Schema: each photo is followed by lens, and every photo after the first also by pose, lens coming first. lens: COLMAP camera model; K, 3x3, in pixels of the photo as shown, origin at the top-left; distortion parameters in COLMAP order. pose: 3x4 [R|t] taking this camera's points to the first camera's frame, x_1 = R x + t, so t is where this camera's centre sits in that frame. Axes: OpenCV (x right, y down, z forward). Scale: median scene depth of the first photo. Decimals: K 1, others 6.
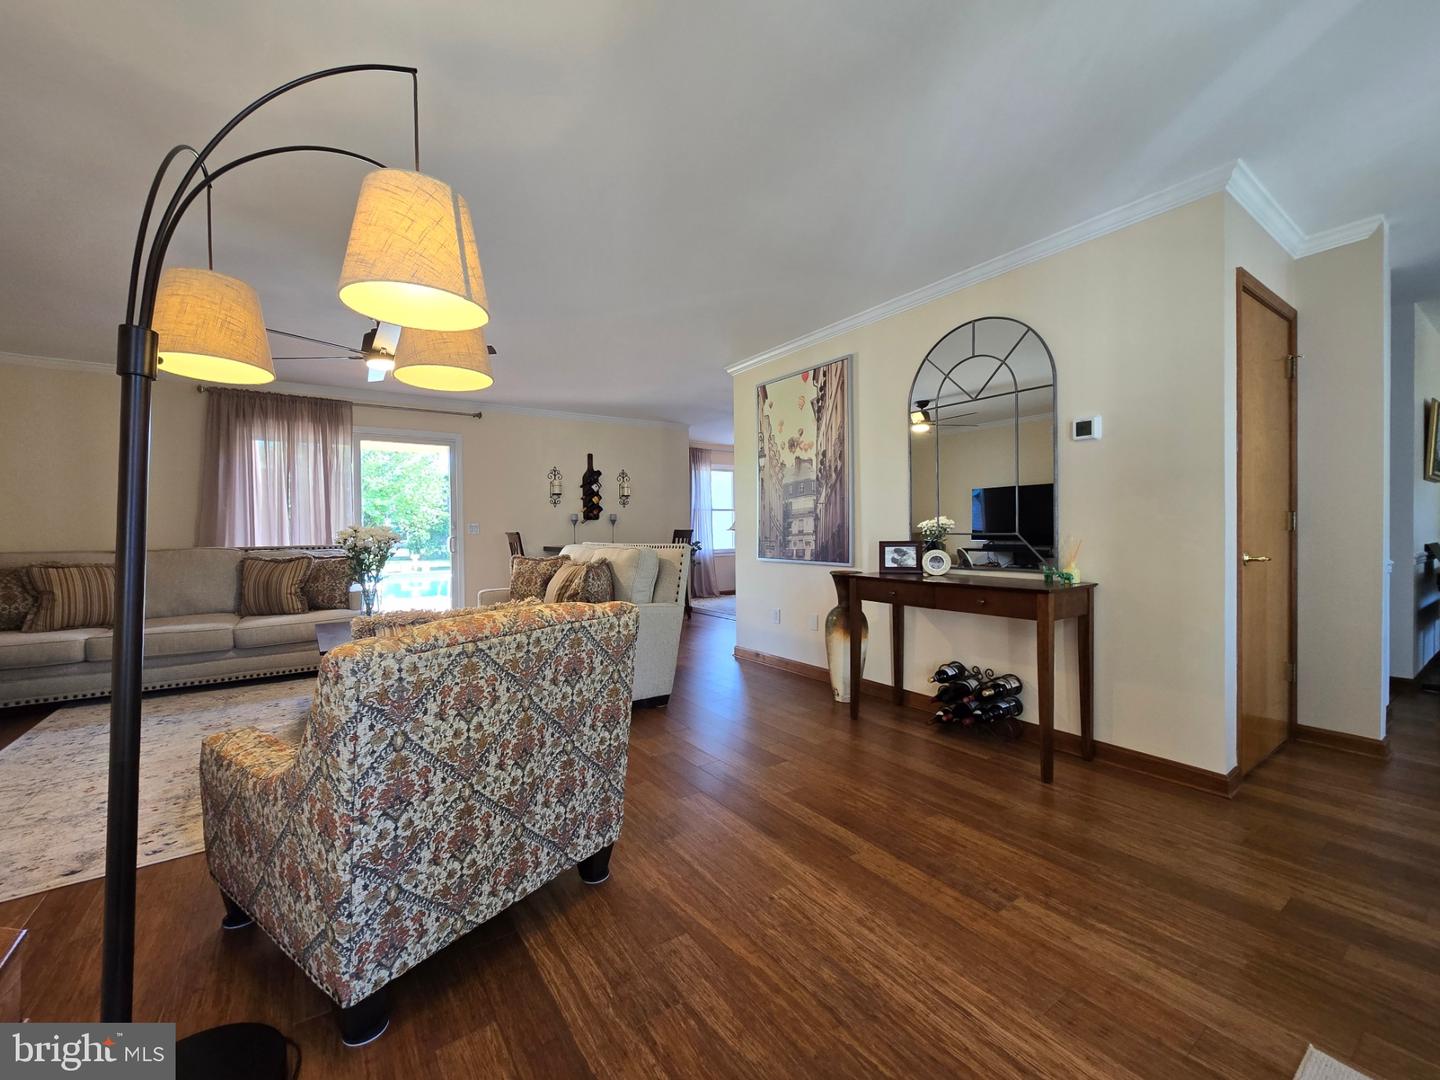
lens RADIAL K [[587.1, 0, 716.9], [0, 587.1, 535.4], [0, 0, 1]] dist [-0.006071, 0.000379]
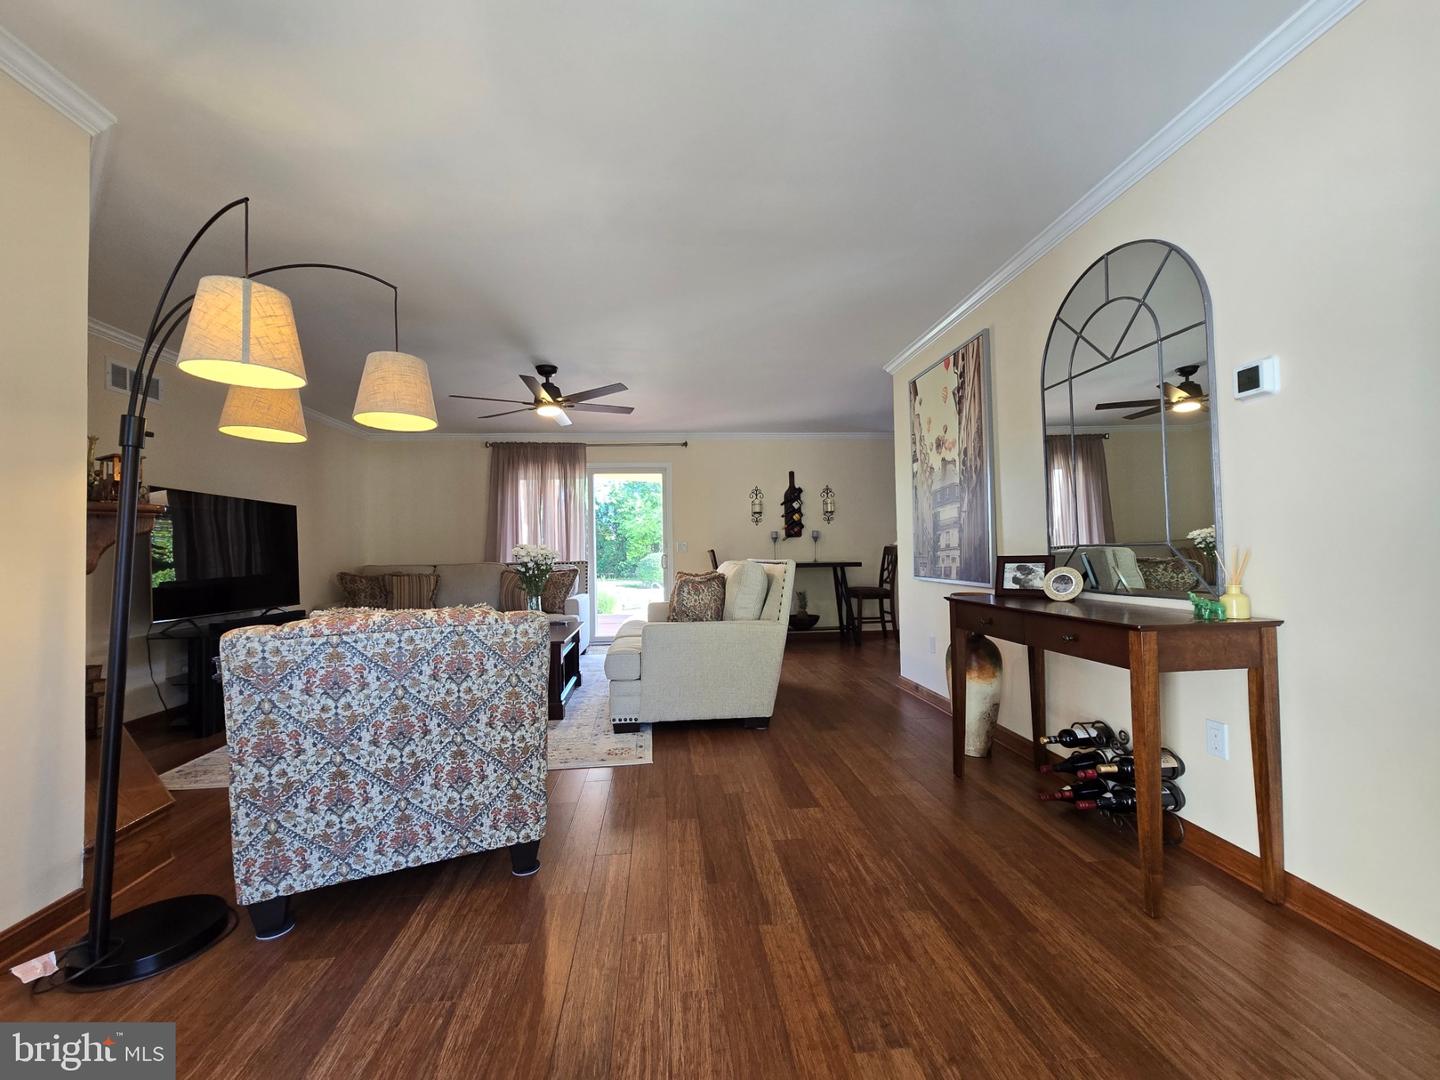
lens RADIAL K [[587.1, 0, 705.0], [0, 587.1, 535.3], [0, 0, 1]] dist [-0.006071, 0.000379]
pose [[0.872392, -0.019921, -0.488401, 0.322212], [0.004237, 0.999440, -0.033196, 0.006647], [0.488789, 0.026890, 0.871988, 0.114723]]
